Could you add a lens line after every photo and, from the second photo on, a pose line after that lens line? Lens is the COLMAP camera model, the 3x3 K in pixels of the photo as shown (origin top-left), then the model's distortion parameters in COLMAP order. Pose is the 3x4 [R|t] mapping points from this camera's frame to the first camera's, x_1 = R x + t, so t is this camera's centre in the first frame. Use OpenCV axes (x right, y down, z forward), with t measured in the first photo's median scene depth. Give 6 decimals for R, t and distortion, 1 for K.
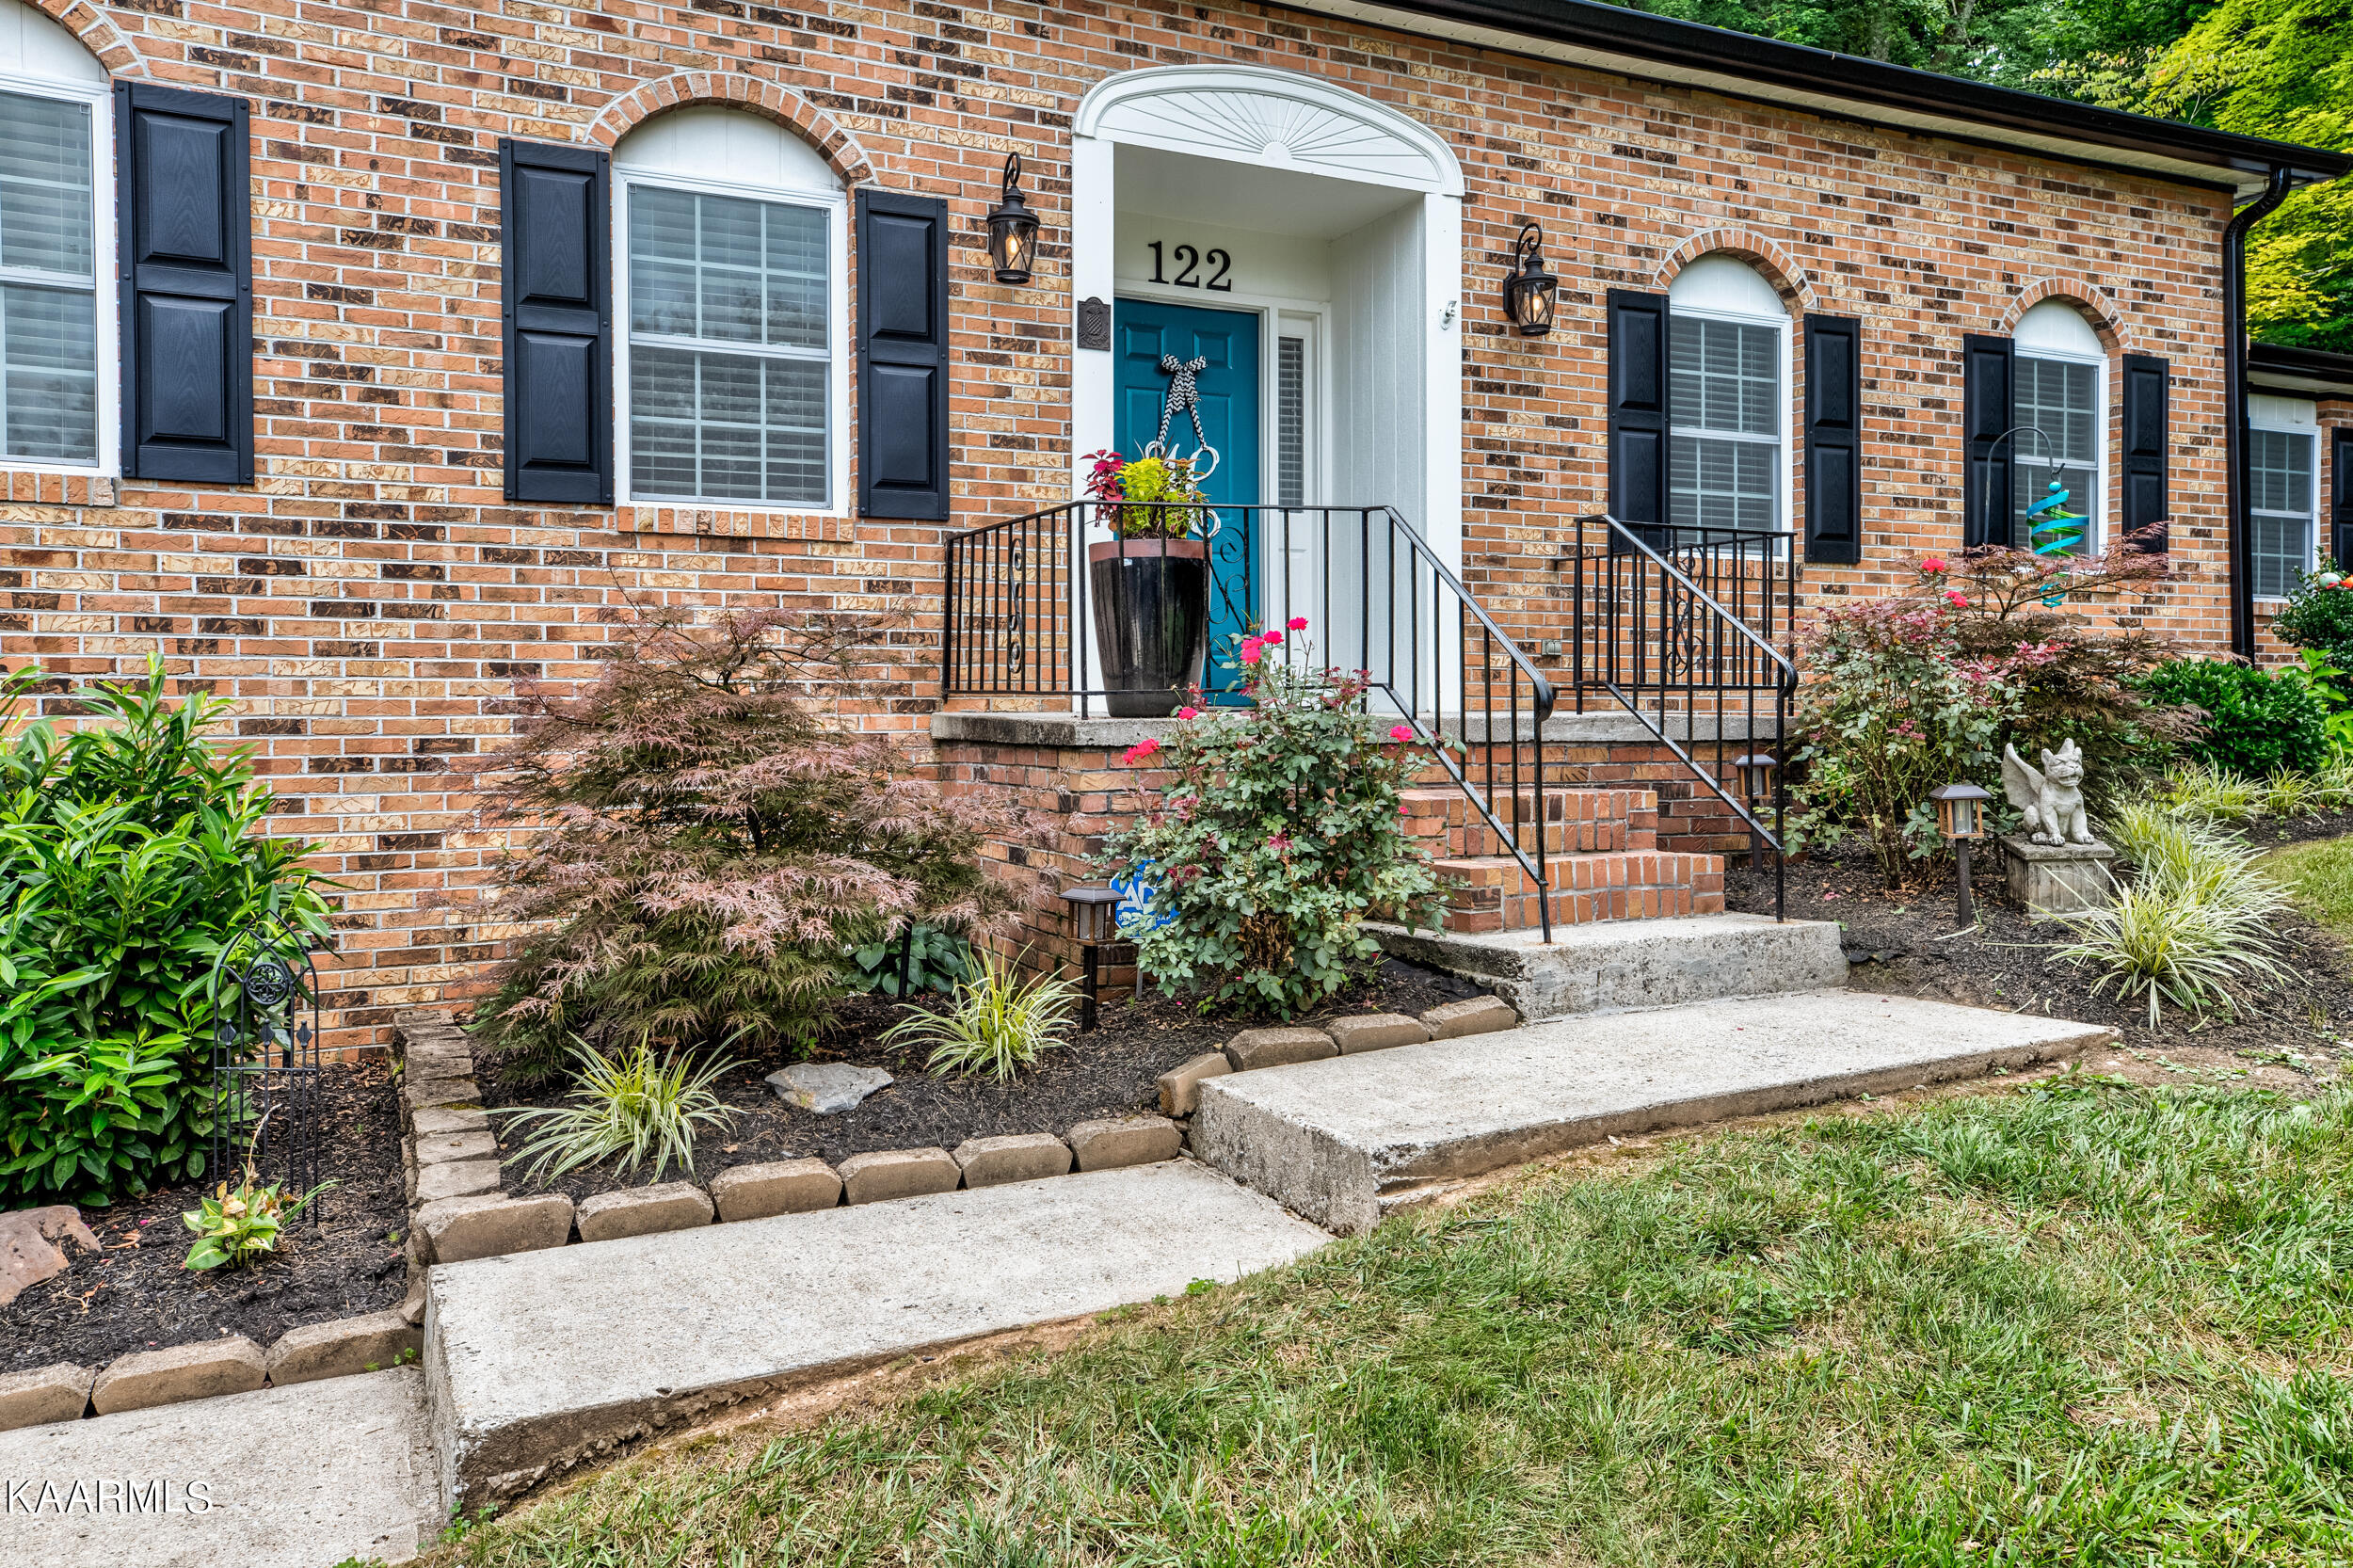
lens RADIAL K [[1760.6, 0, 1176.6], [0, 1760.6, 784.4], [0, 0, 1]] dist [0.040531, 0.001860]
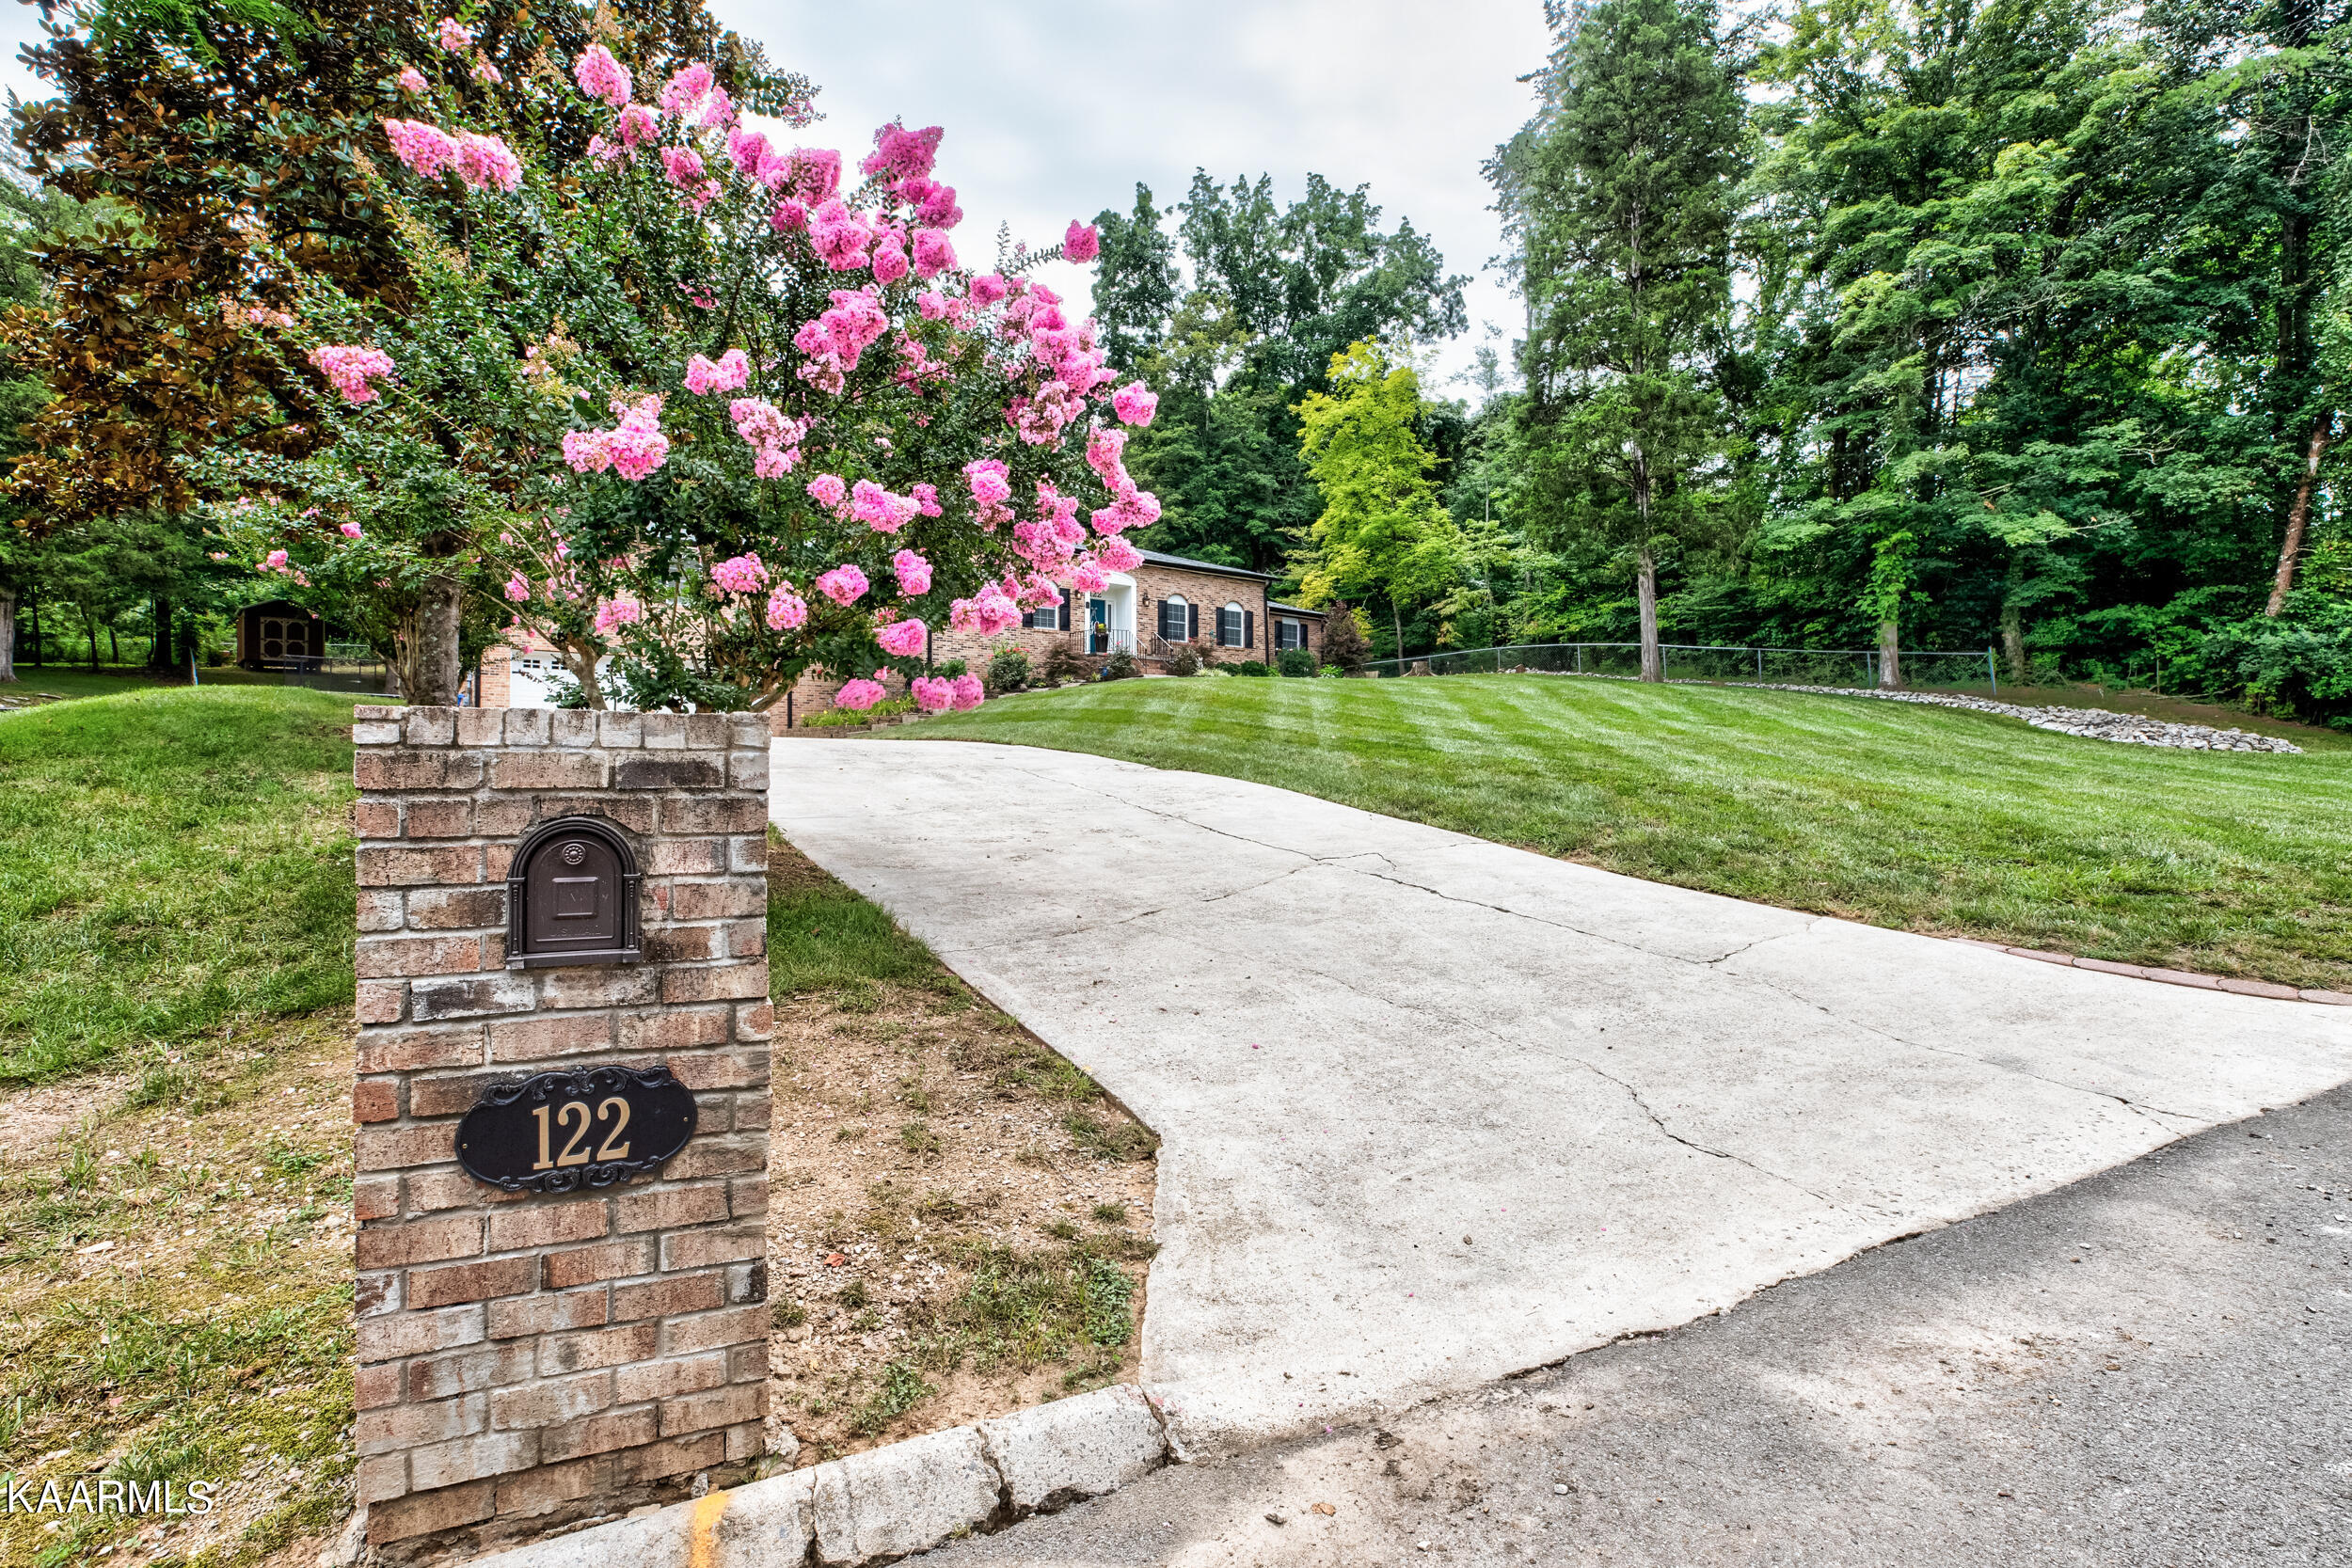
lens RADIAL K [[1159.3, 0, 1176.4], [0, 1159.3, 781.2], [0, 0, 1]] dist [-0.000048, 0.000000]
pose [[0.978259, -0.001403, 0.207382, -0.590258], [0.011685, 0.998761, -0.048364, 0.609384], [-0.207057, 0.049736, 0.977064, -3.226812]]
